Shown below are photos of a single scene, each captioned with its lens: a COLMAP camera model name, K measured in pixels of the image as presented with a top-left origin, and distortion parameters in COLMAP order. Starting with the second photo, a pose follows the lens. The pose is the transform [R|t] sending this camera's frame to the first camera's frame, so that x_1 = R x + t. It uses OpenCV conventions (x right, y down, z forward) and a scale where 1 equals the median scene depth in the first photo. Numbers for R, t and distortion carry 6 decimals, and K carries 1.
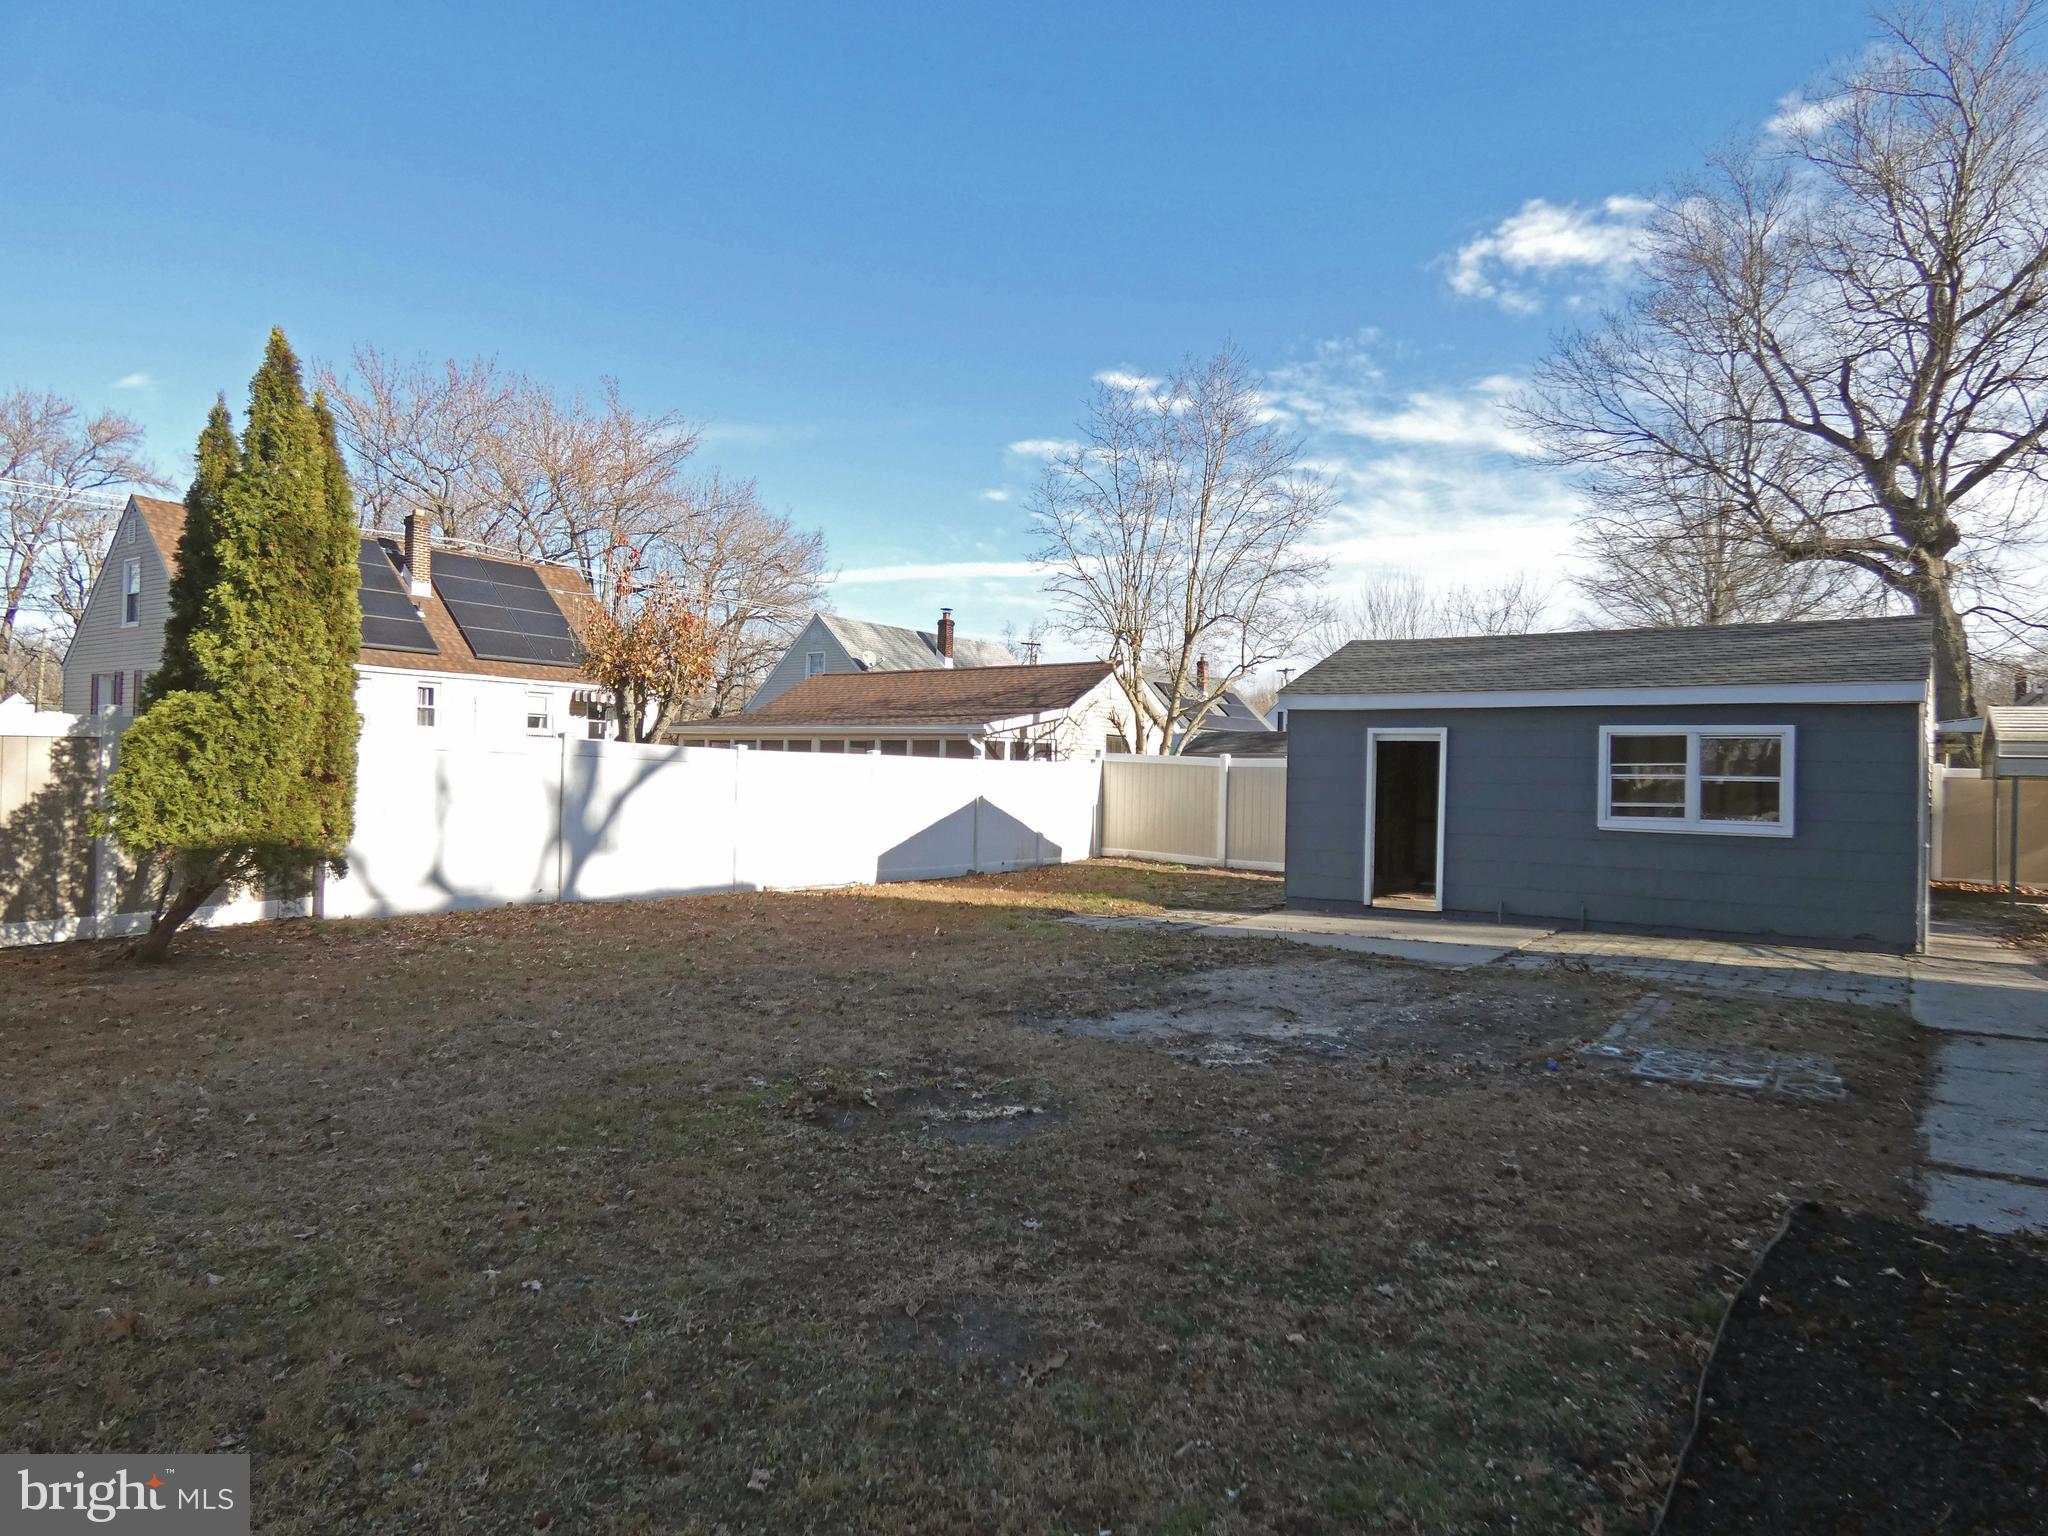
lens RADIAL K [[1228.5, 0, 1024.0], [0, 1228.5, 768.0], [0, 0, 1]] dist [-0.001732, 0.000263]
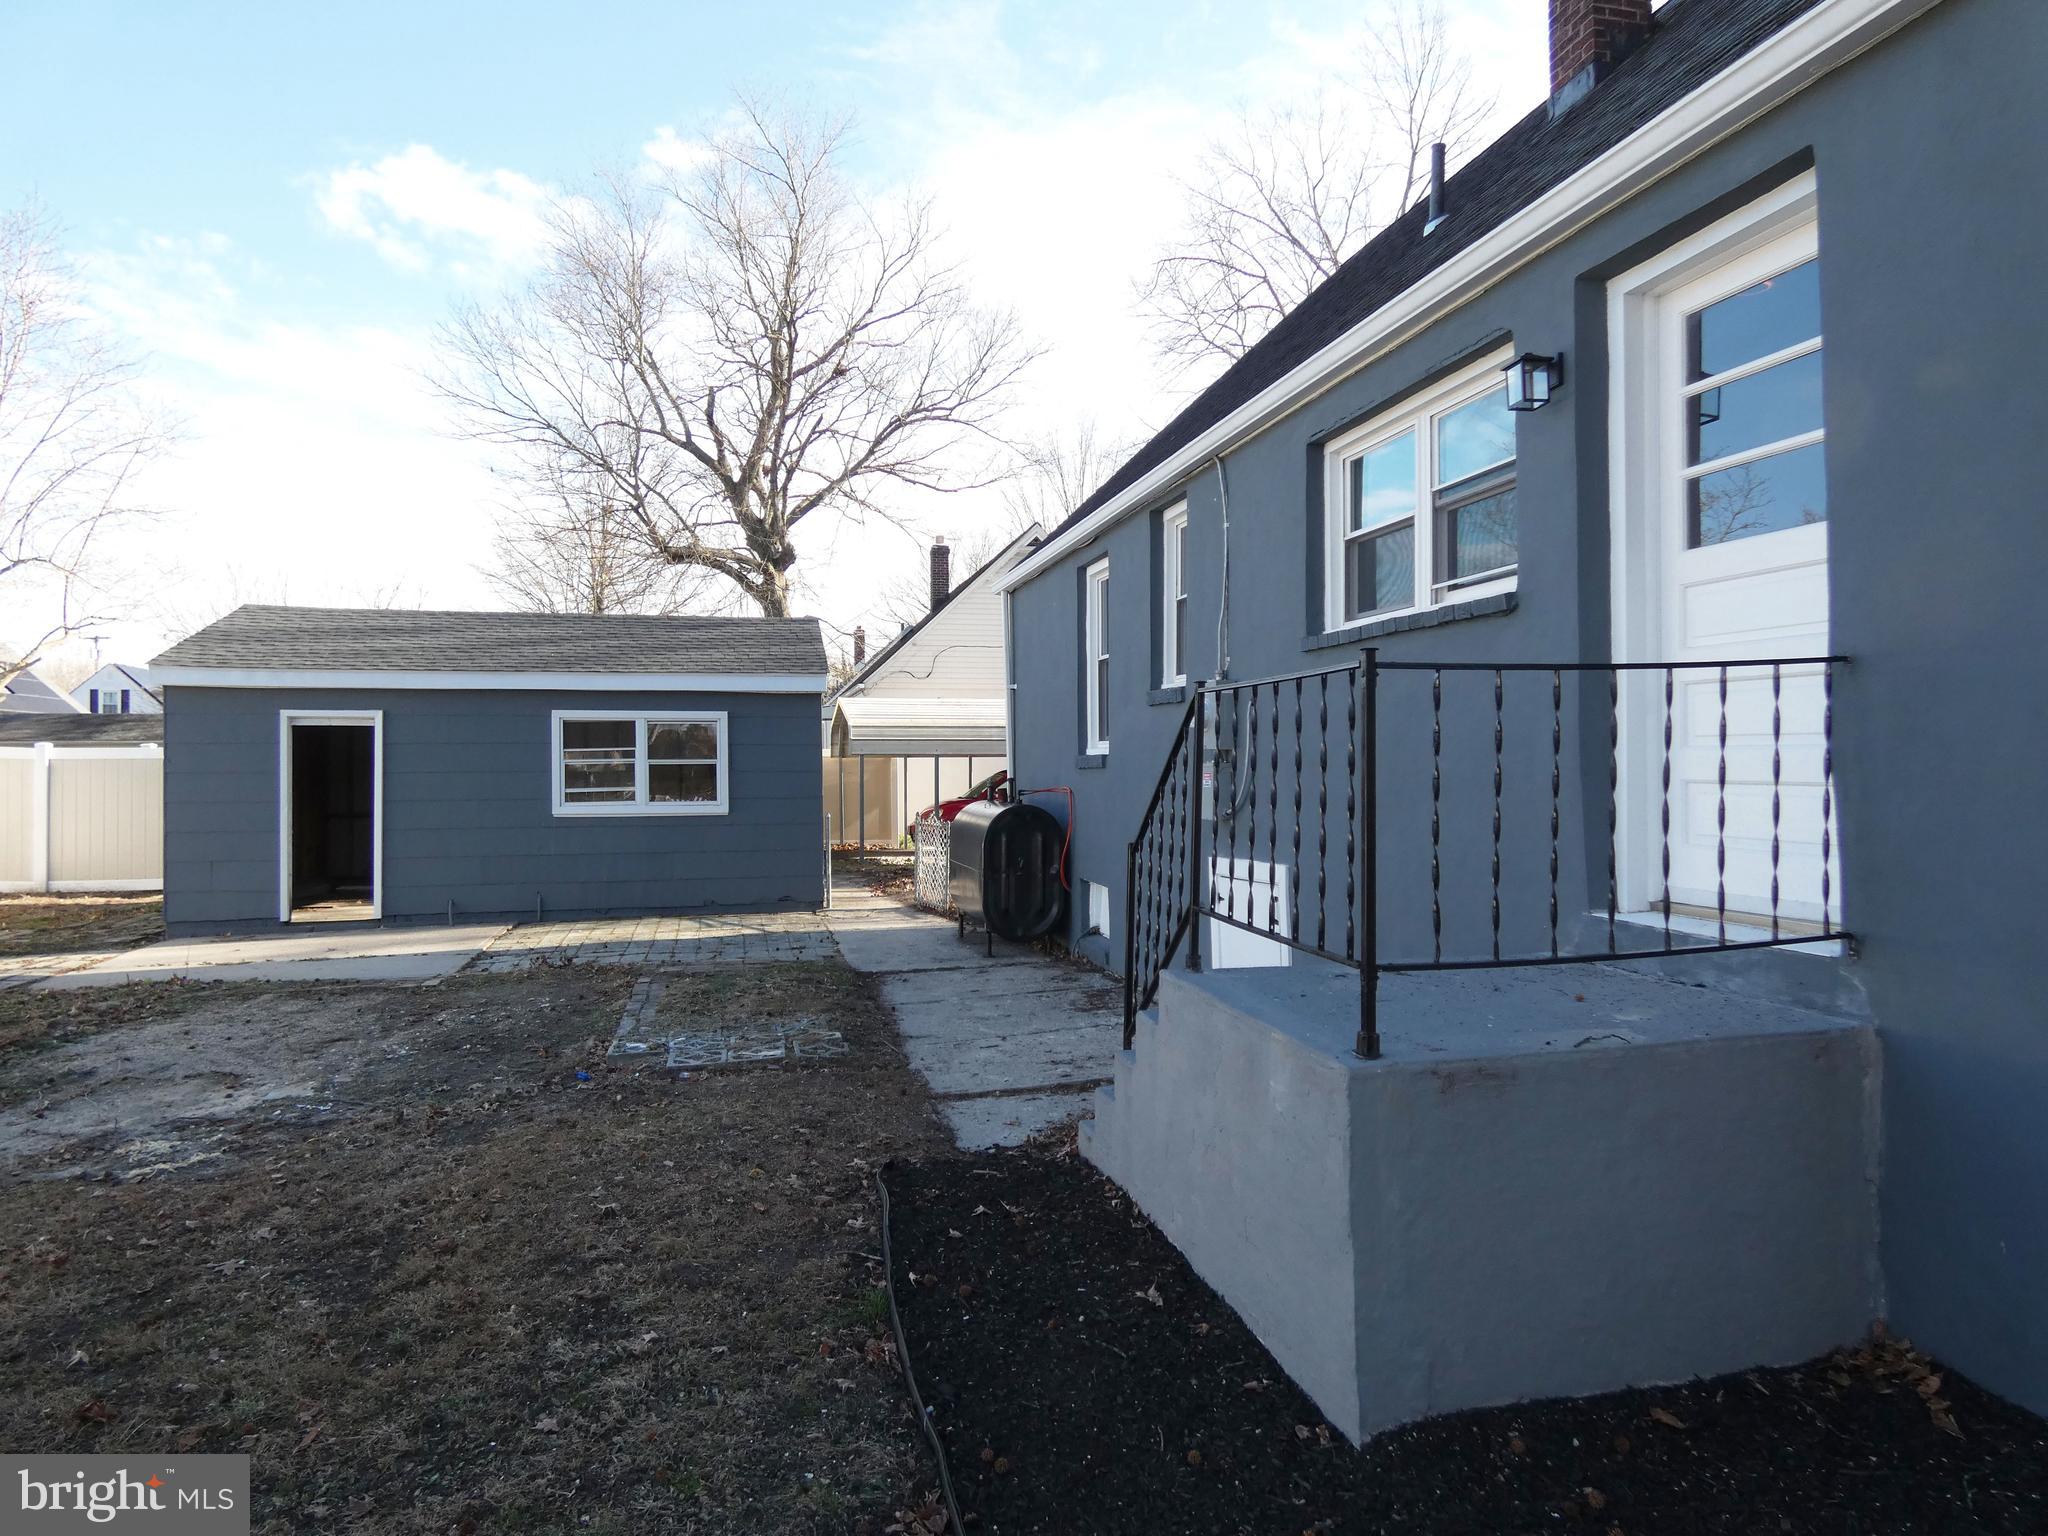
lens RADIAL K [[1235.5, 0, 1026.4], [0, 1235.5, 777.4], [0, 0, 1]] dist [0.001962, 0.013584]
pose [[0.656034, -0.030346, 0.754121, -0.022599], [0.015714, 0.999524, 0.026552, -0.001142], [-0.754568, -0.005569, 0.656199, 0.063722]]
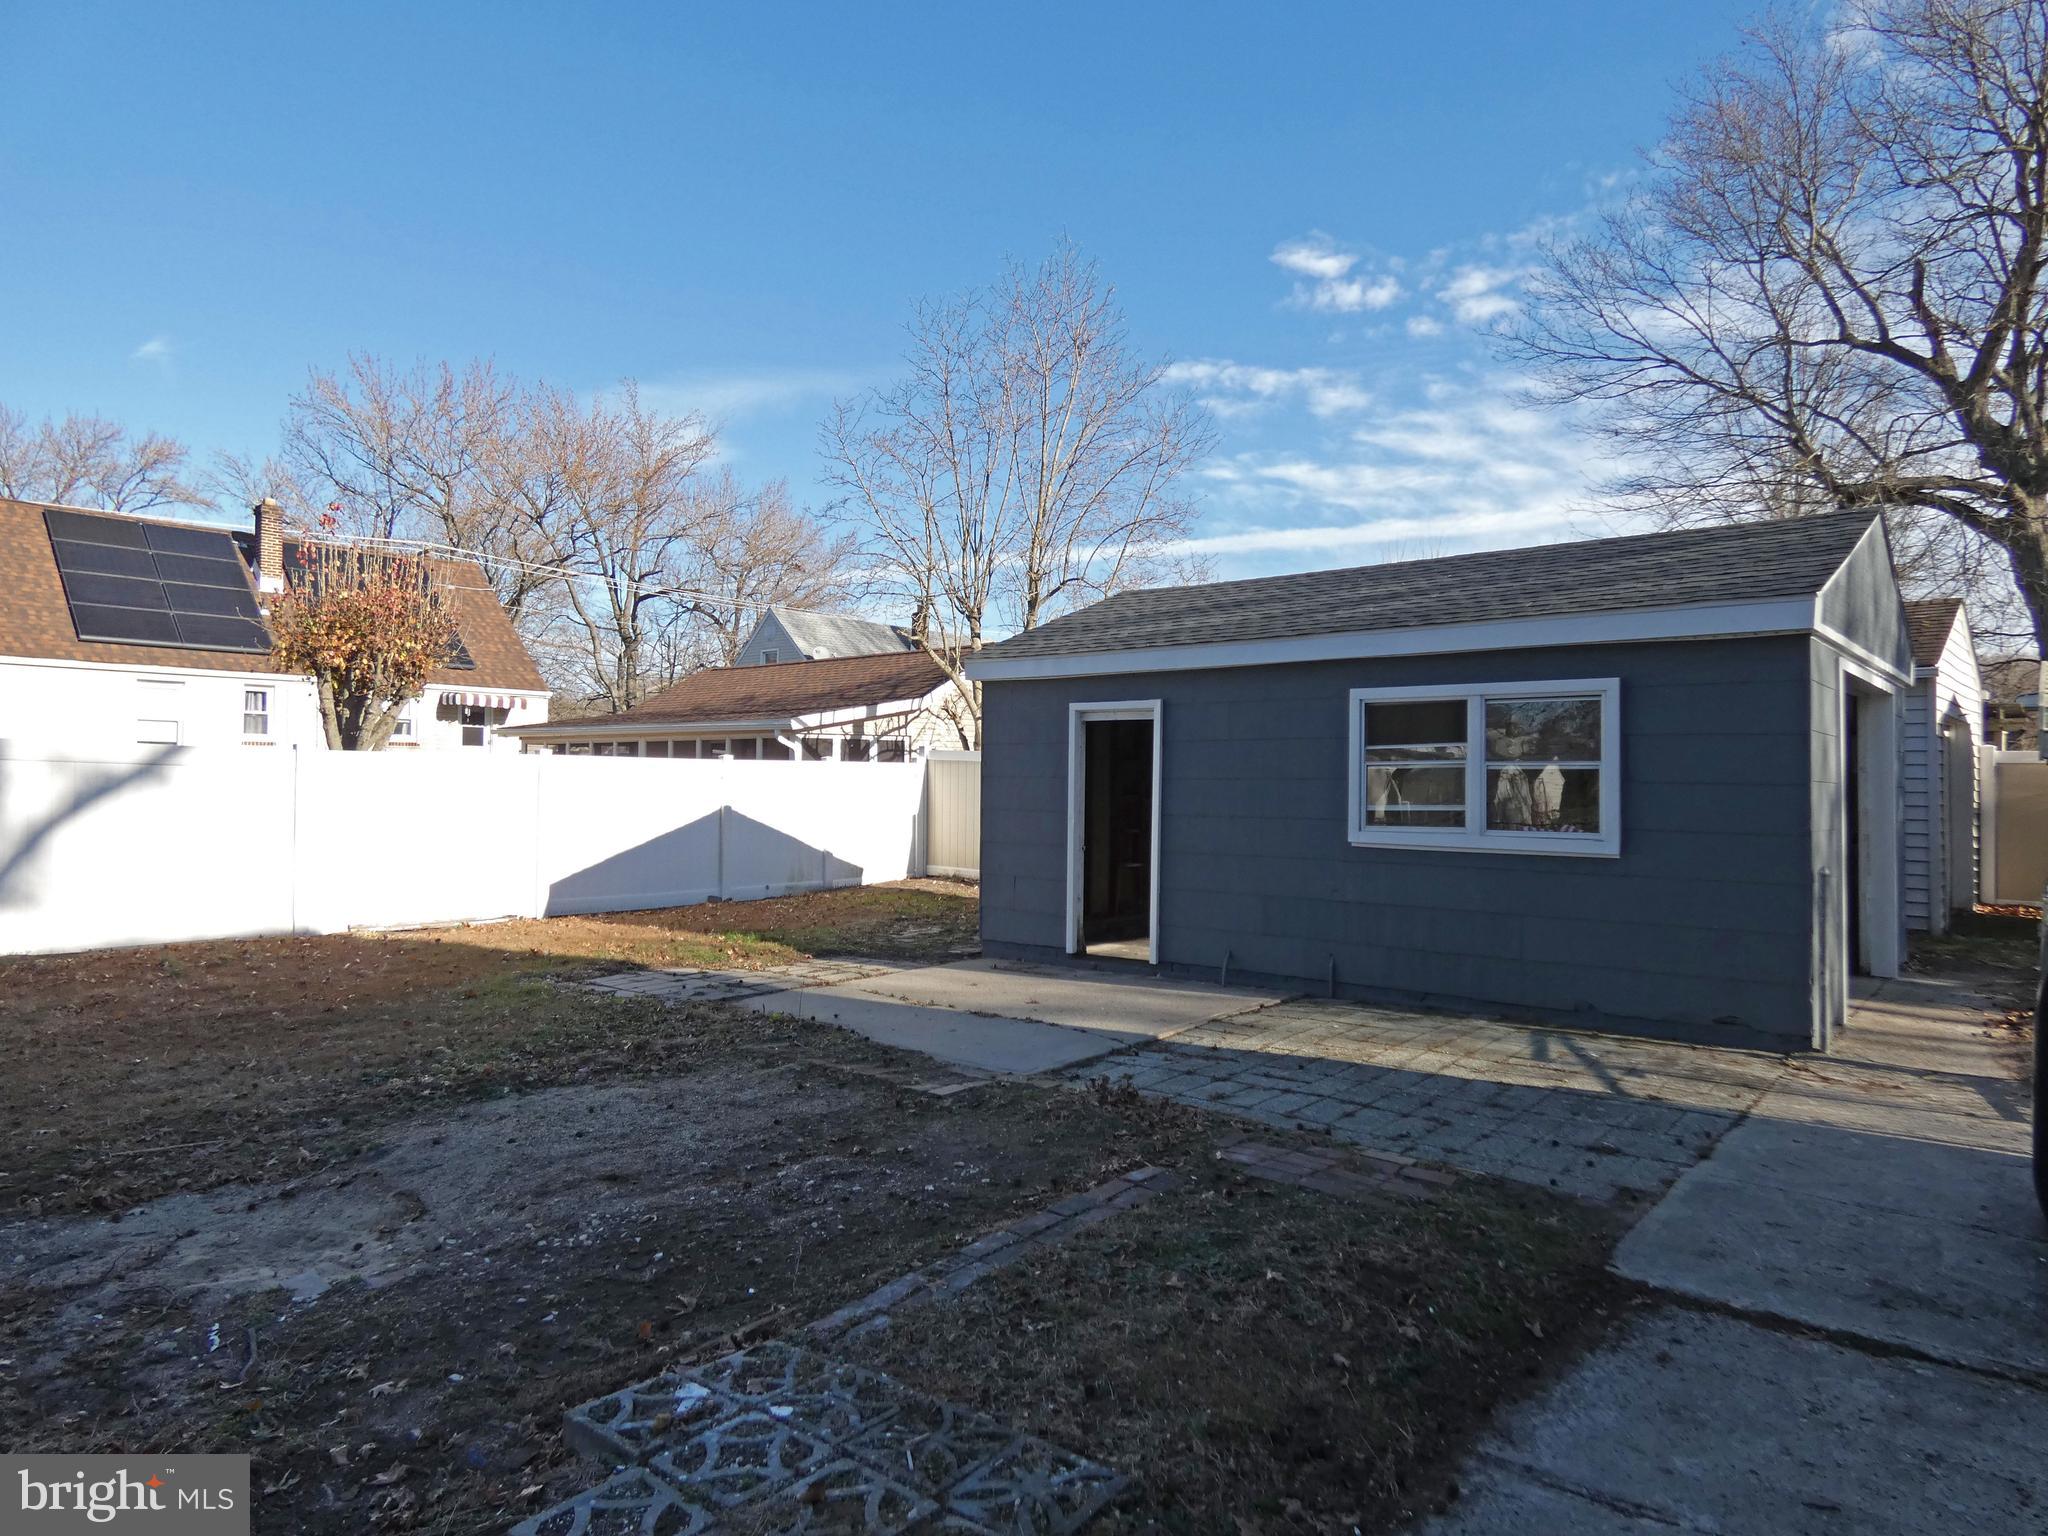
lens RADIAL K [[1232.5, 0, 1024.0], [0, 1232.5, 768.0], [0, 0, 1]] dist [-0.002702, -0.001111]
pose [[0.996249, -0.014467, -0.085316, 0.308968], [0.014023, 0.999885, -0.005804, 0.008348], [0.085390, 0.004586, 0.996337, 0.287702]]
